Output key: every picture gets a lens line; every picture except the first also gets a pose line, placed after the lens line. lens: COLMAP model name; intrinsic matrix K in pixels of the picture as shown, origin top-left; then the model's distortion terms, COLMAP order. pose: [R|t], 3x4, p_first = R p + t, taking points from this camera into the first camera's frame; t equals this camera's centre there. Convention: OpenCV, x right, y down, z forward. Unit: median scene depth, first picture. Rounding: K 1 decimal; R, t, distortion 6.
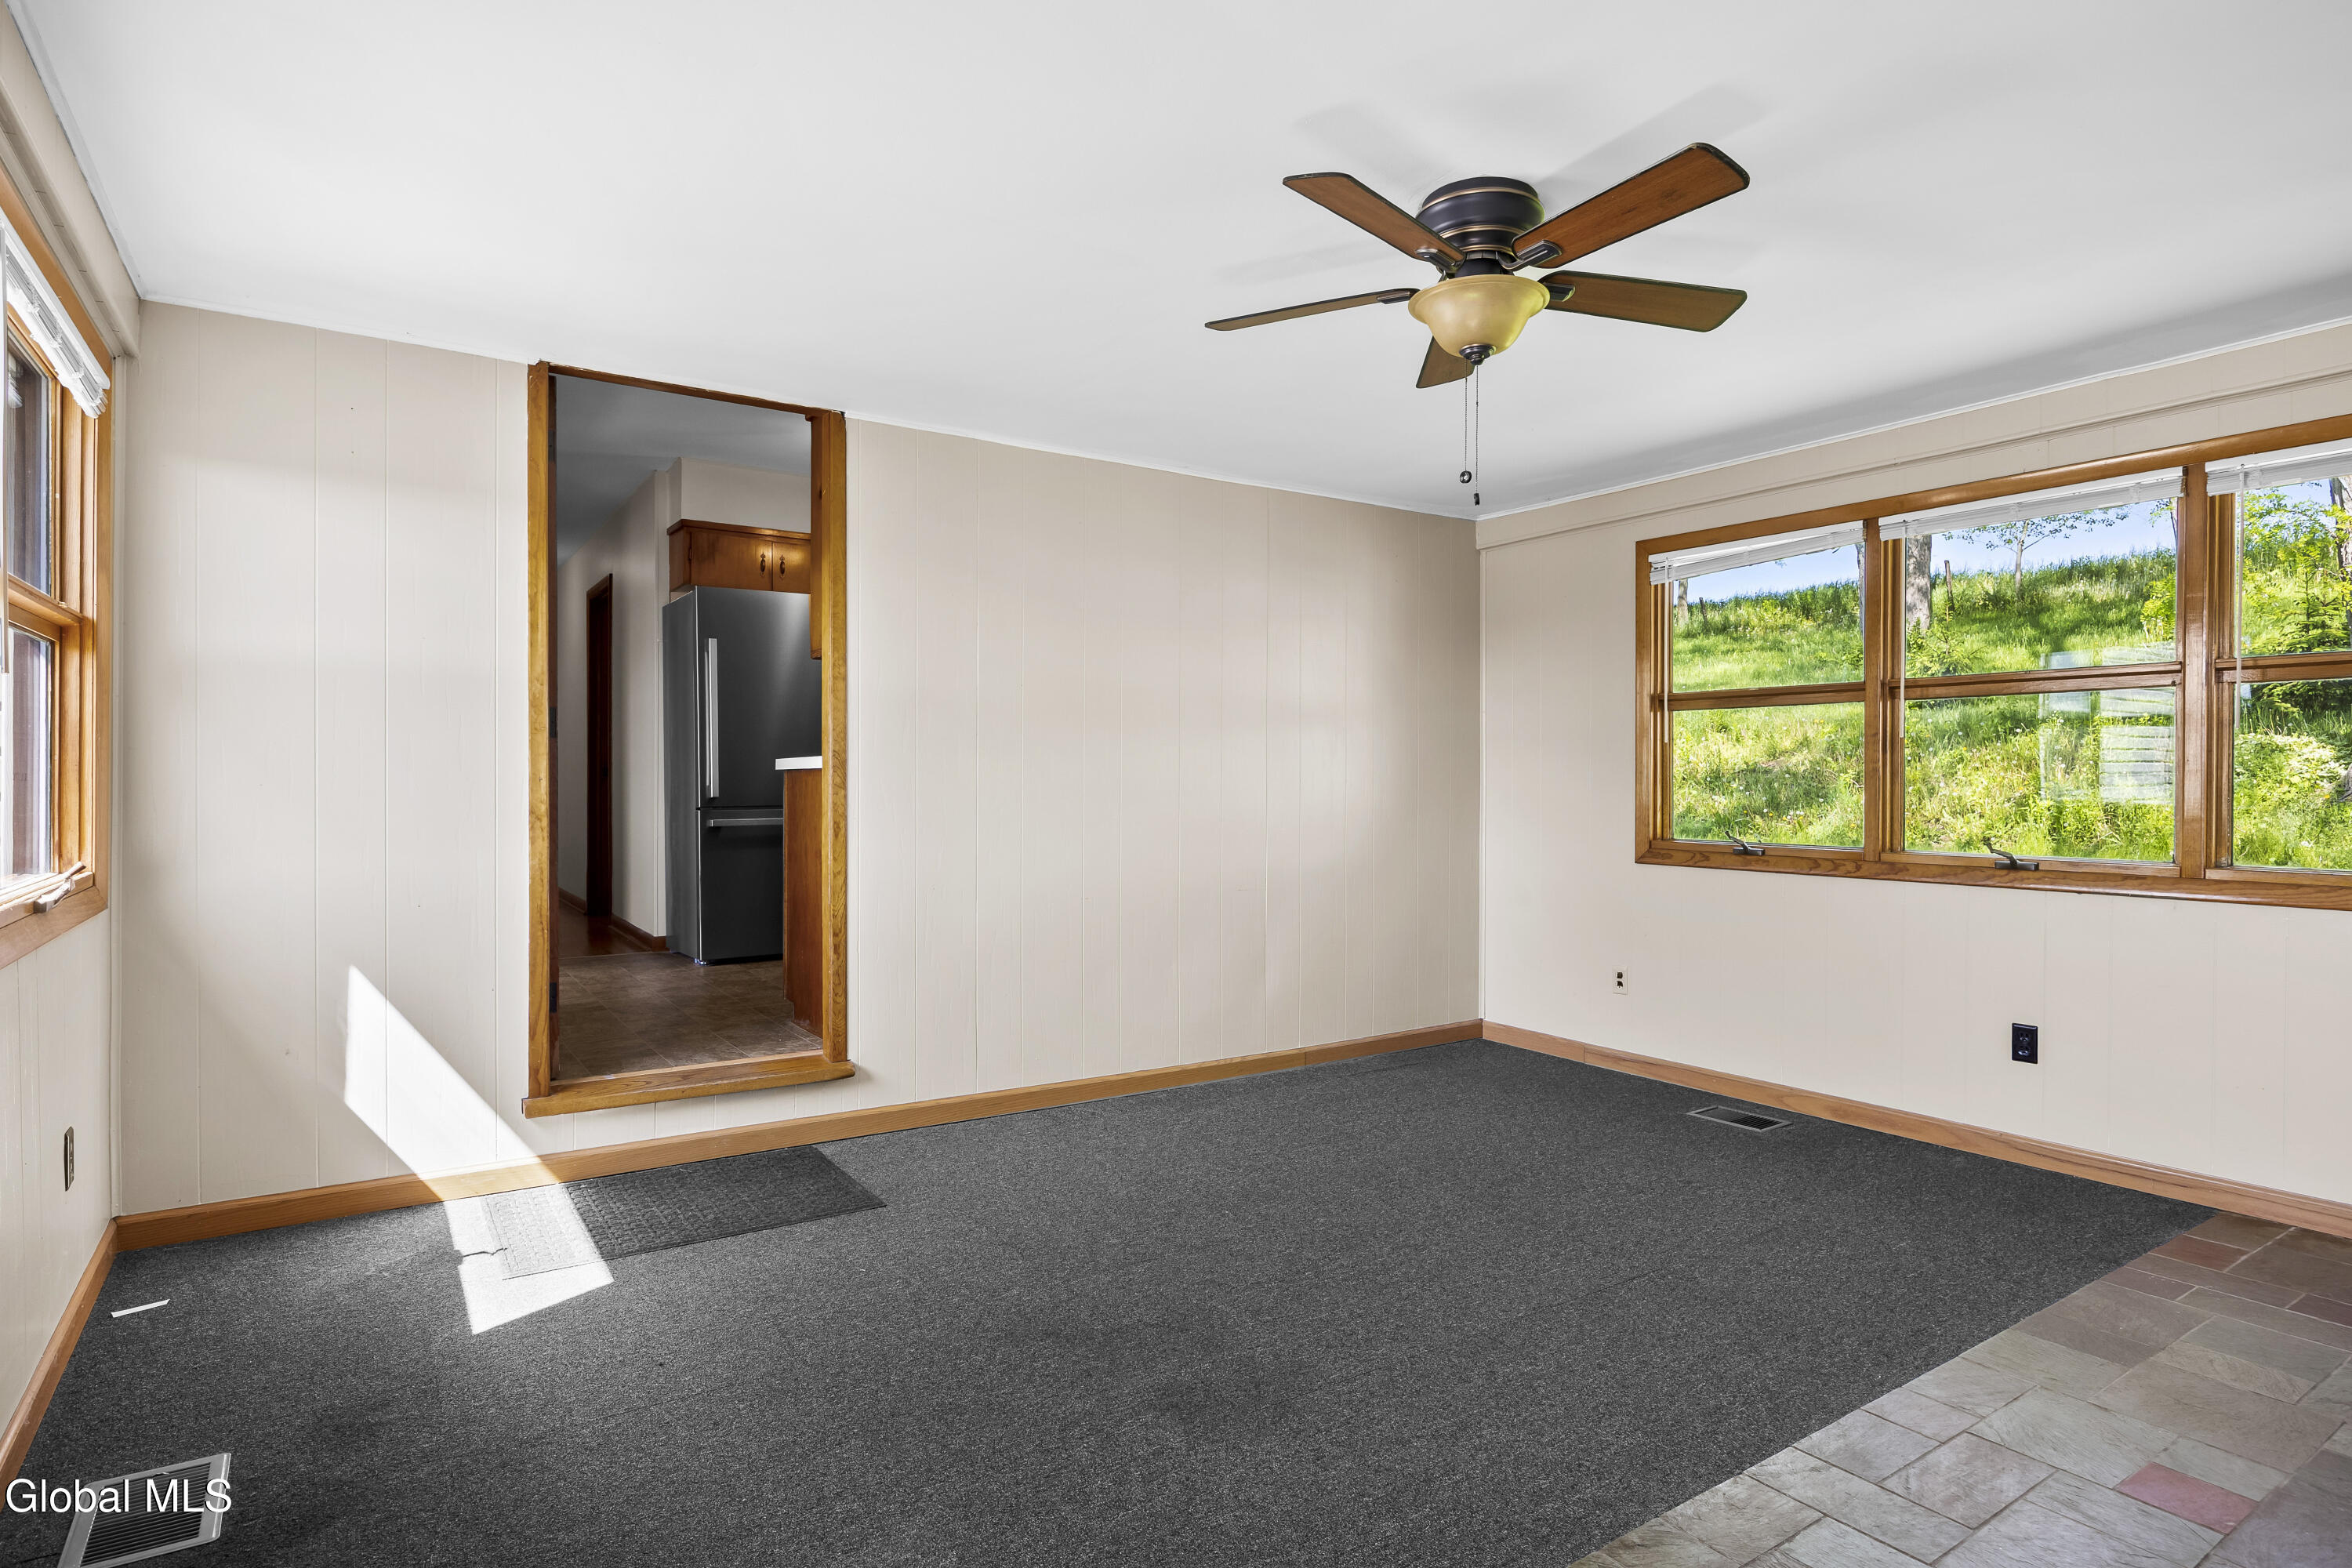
lens RADIAL K [[1293.3, 0, 1176.0], [0, 1293.3, 784.0], [0, 0, 1]] dist [-0.001083, -0.000963]
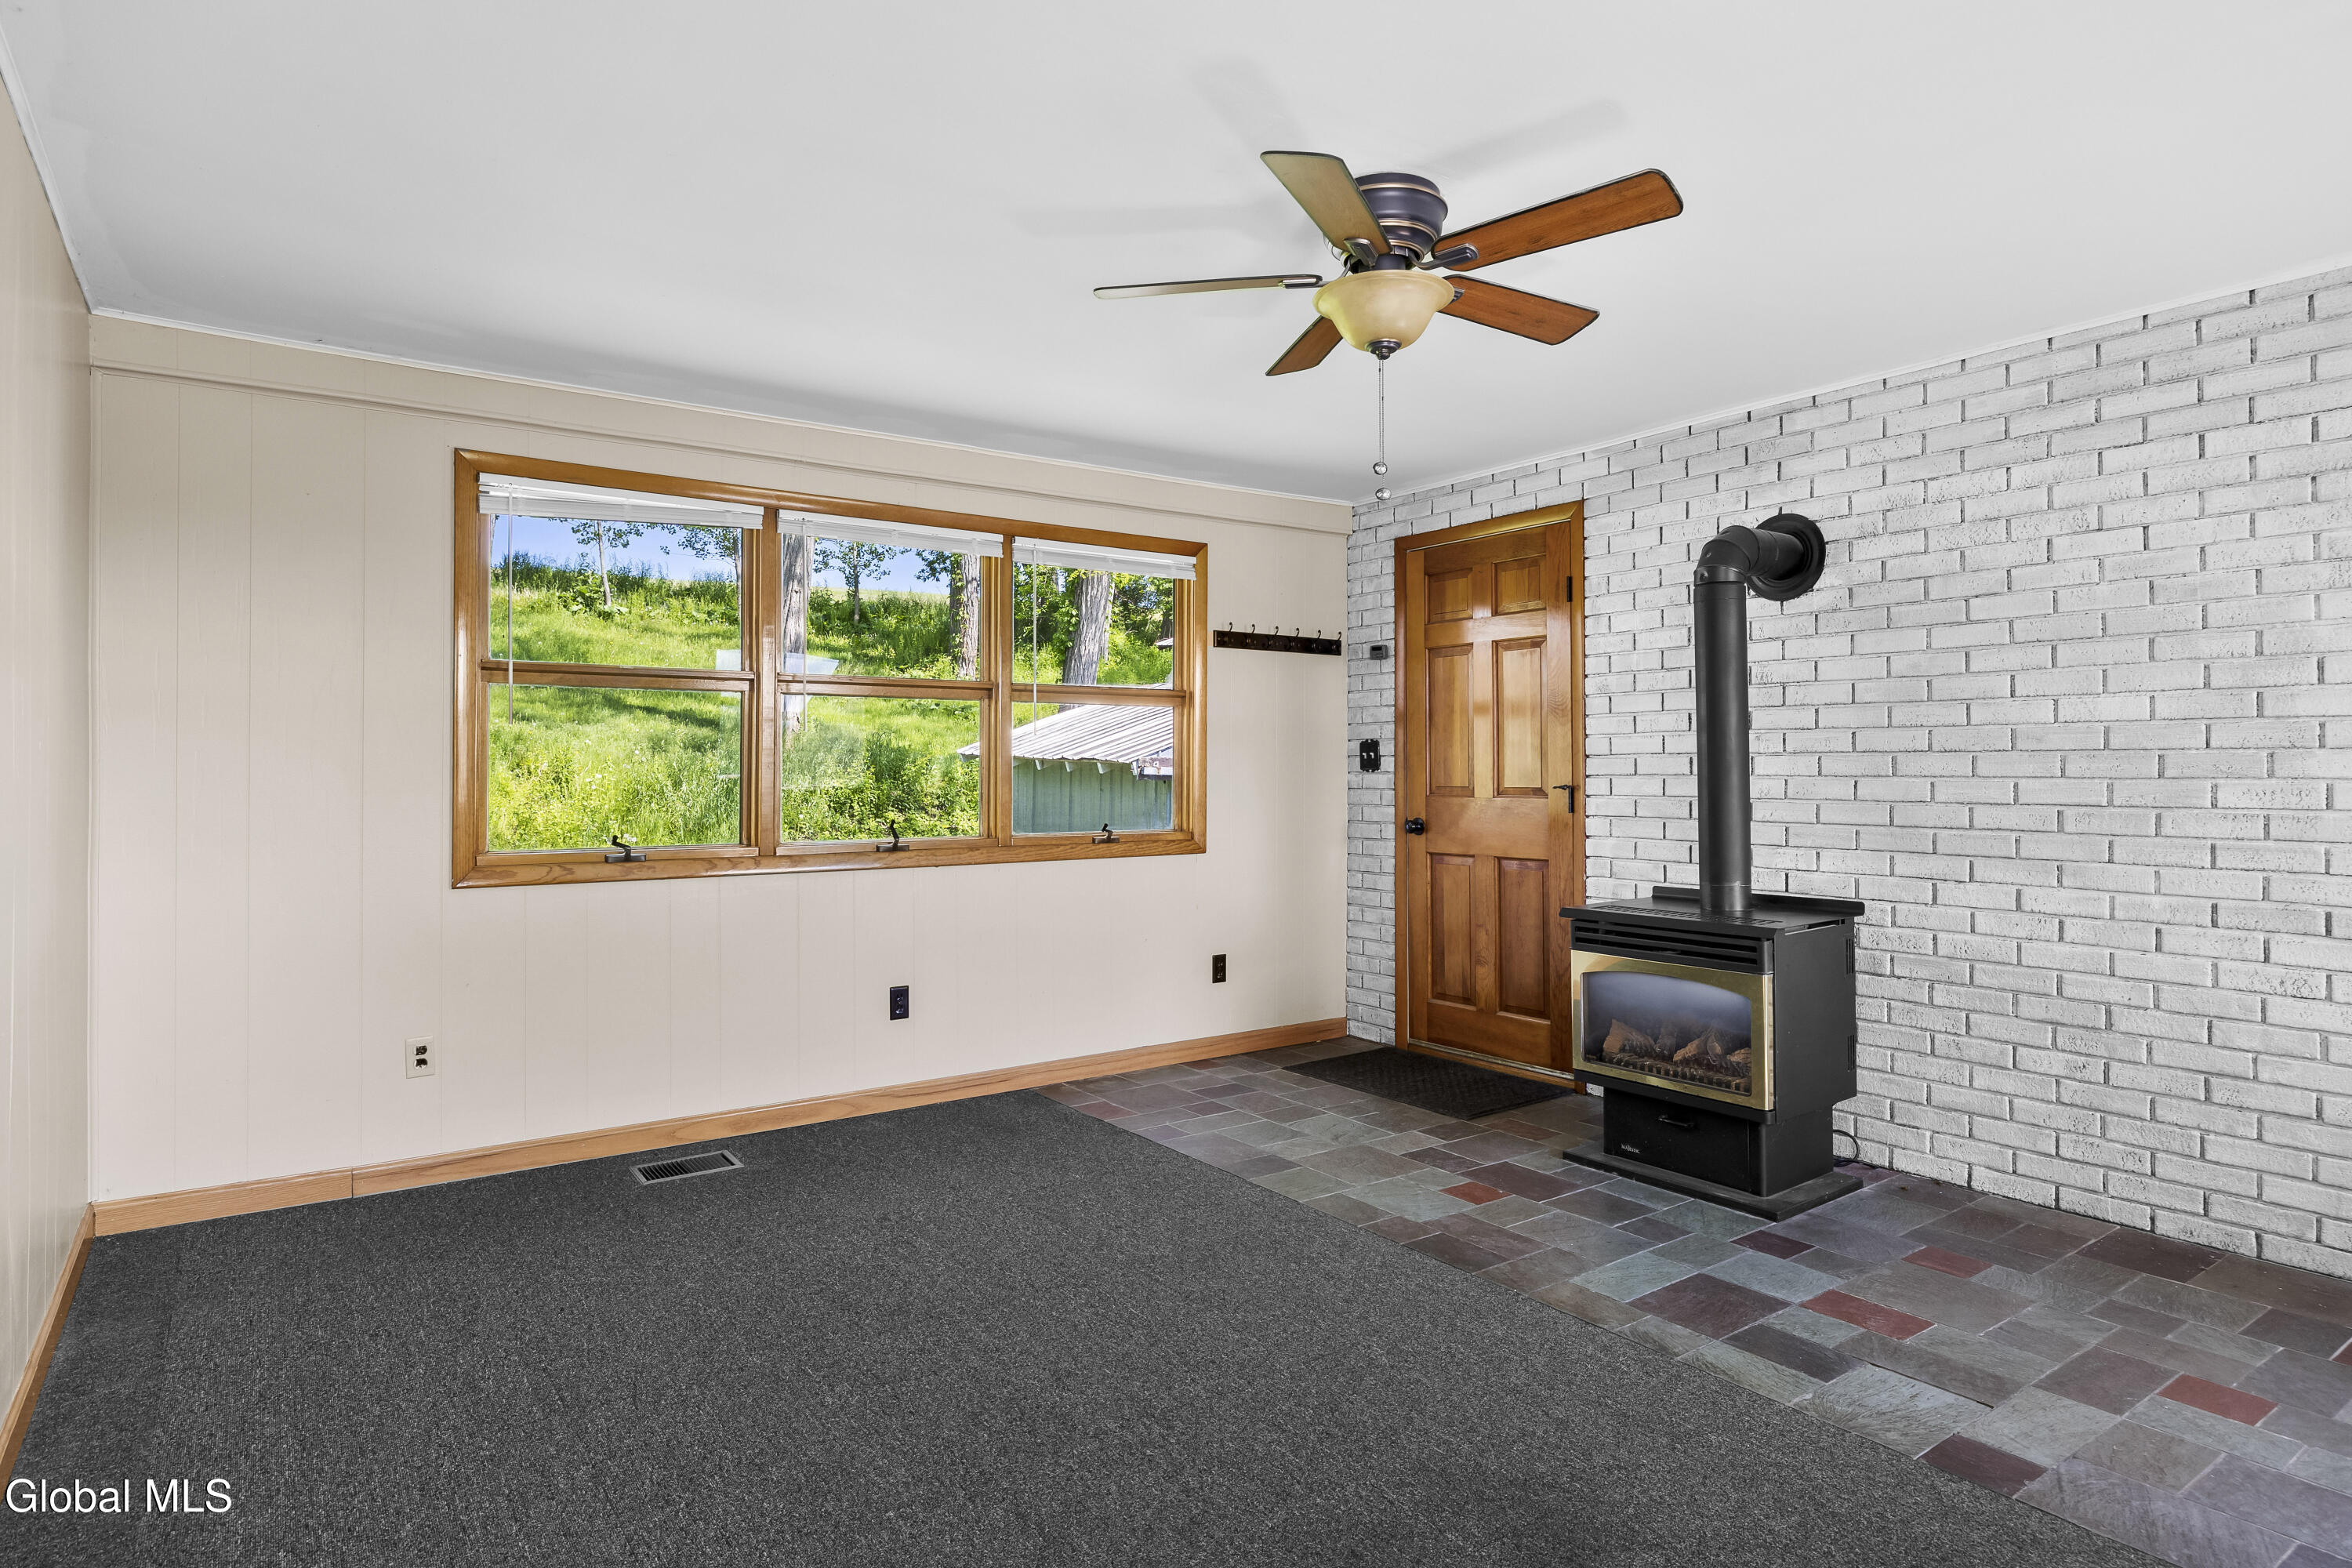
lens RADIAL K [[1274.1, 0, 1151.4], [0, 1274.1, 771.6], [0, 0, 1]] dist [-0.000537, -0.000799]
pose [[-0.011418, -0.003540, 0.999929, -0.506075], [0.008908, 0.999954, 0.003642, -0.006807], [-0.999895, 0.008949, -0.011386, 0.838739]]
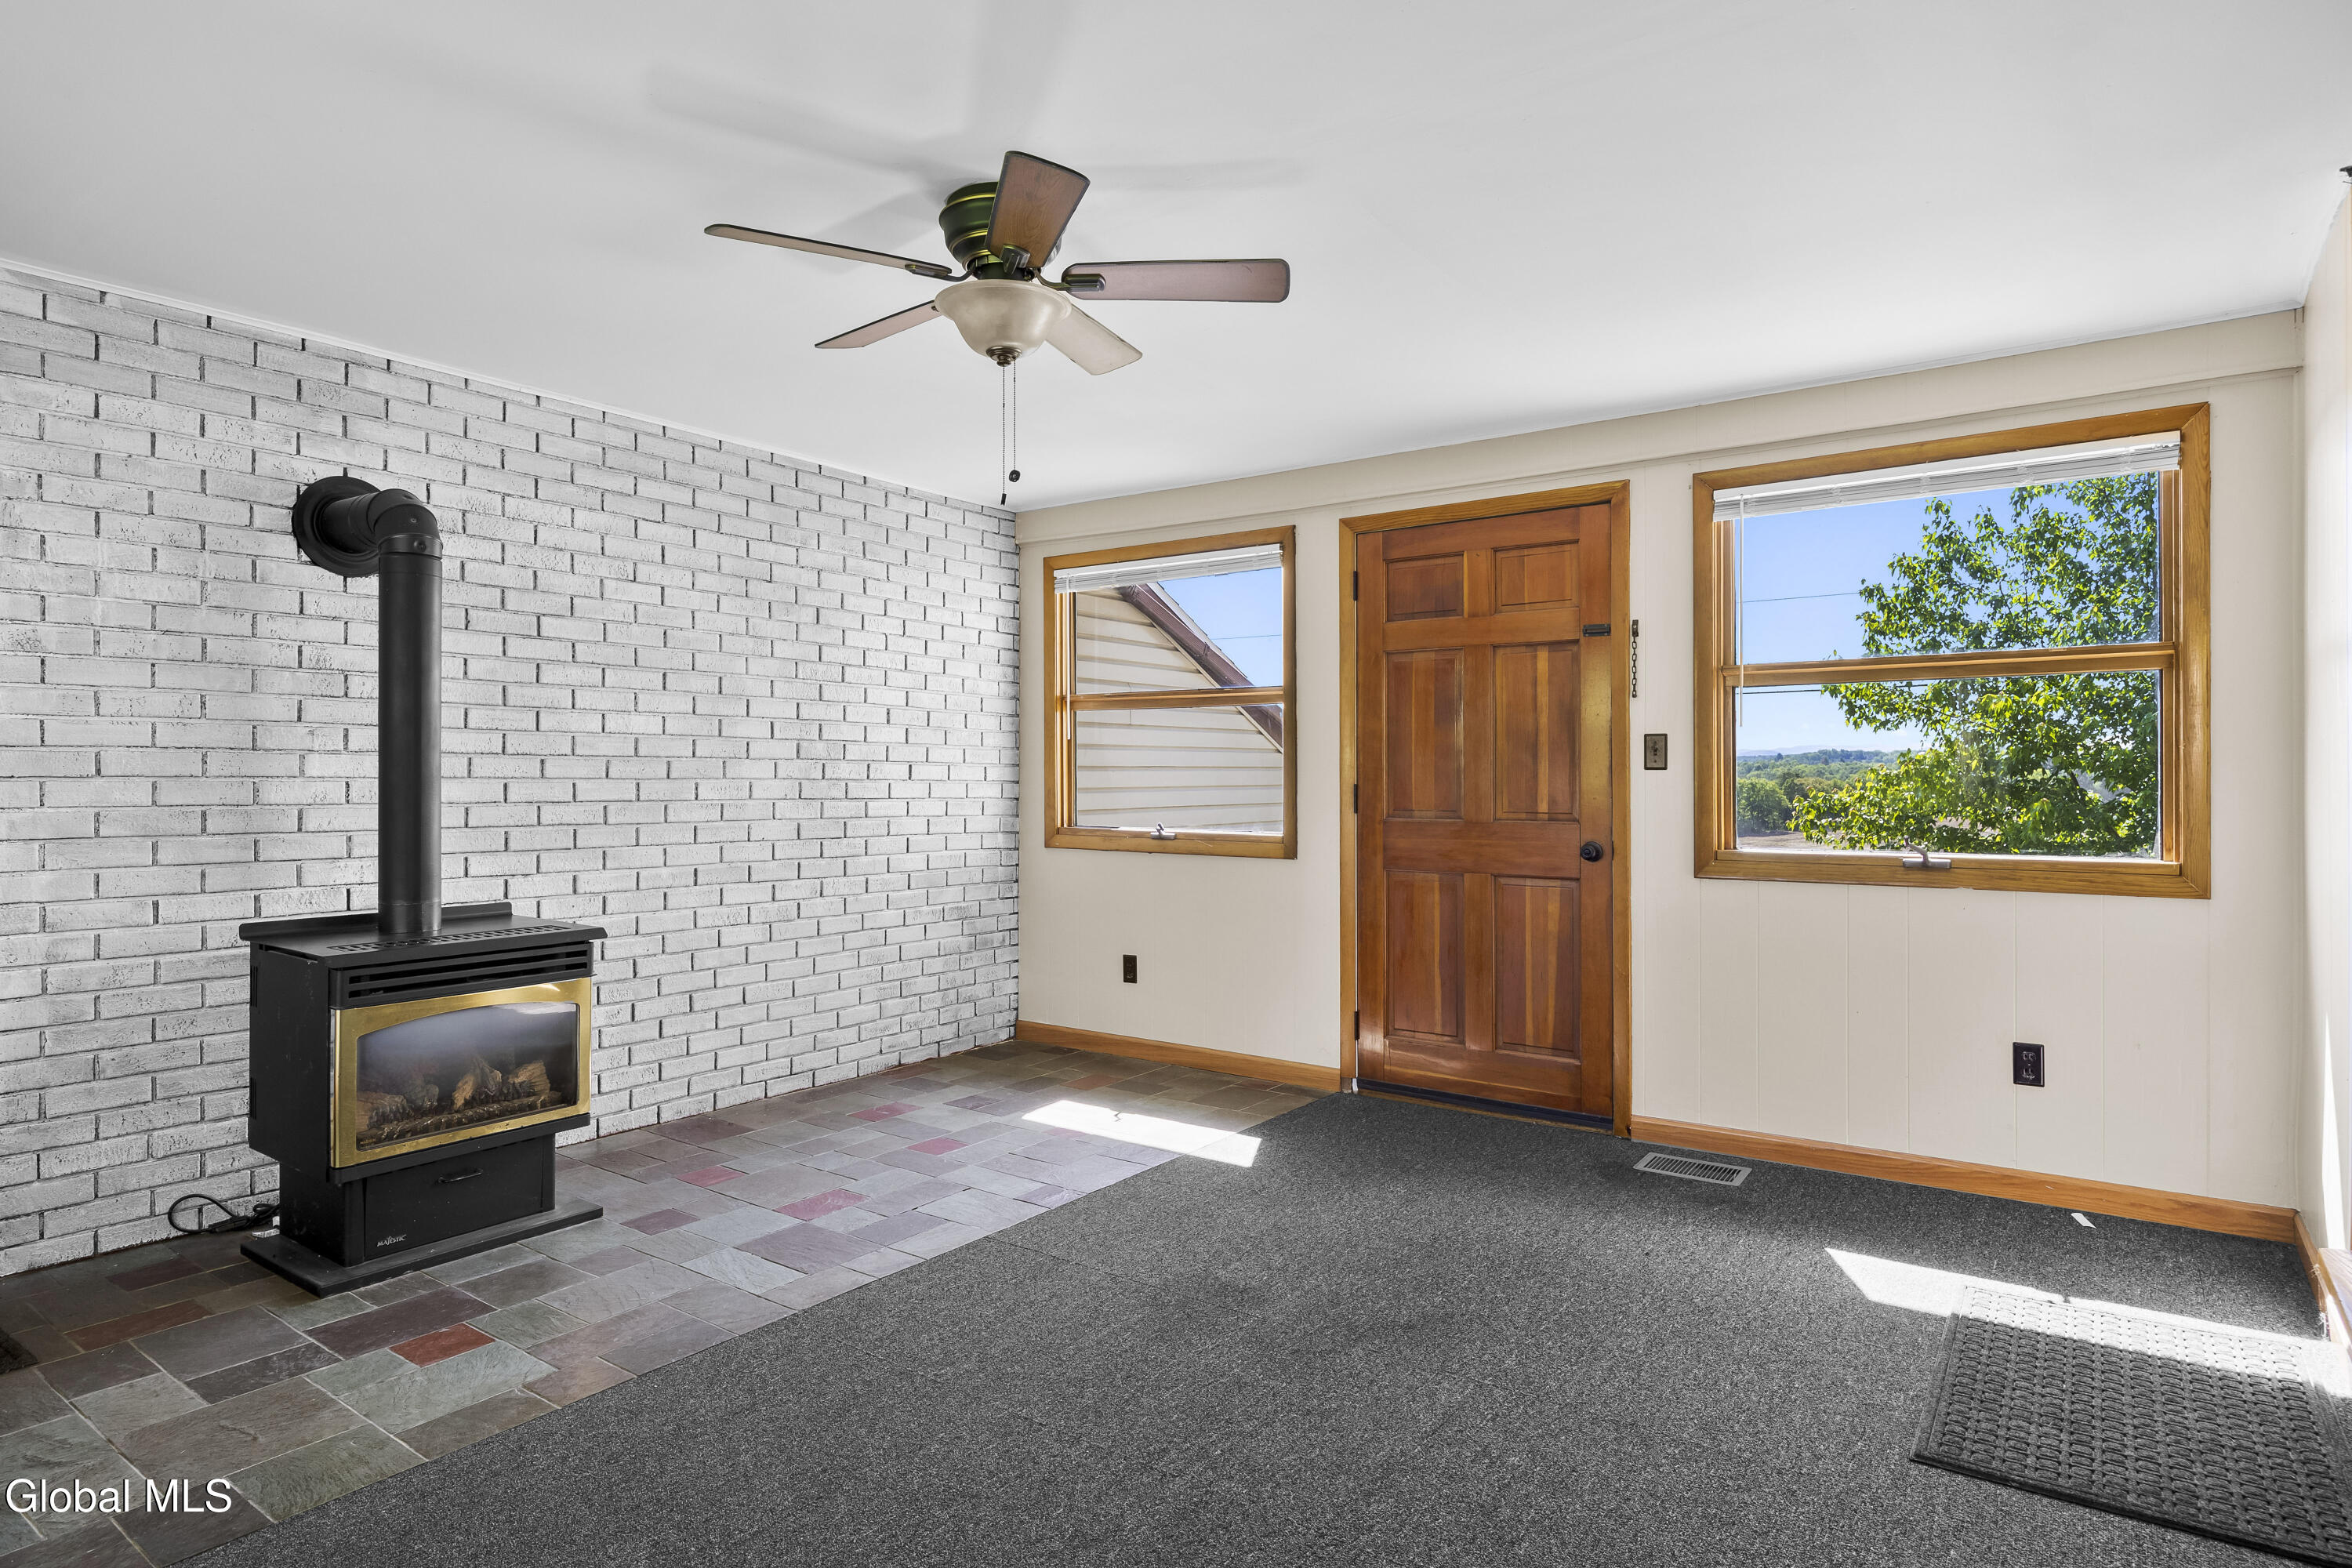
lens RADIAL K [[1293.3, 0, 1176.0], [0, 1293.3, 784.0], [0, 0, 1]] dist [-0.001083, -0.000963]
pose [[-0.940123, -0.005262, -0.340796, 0.313131], [-0.010240, 0.999866, 0.012809, -0.008233], [0.340683, 0.015532, -0.940050, 1.395153]]
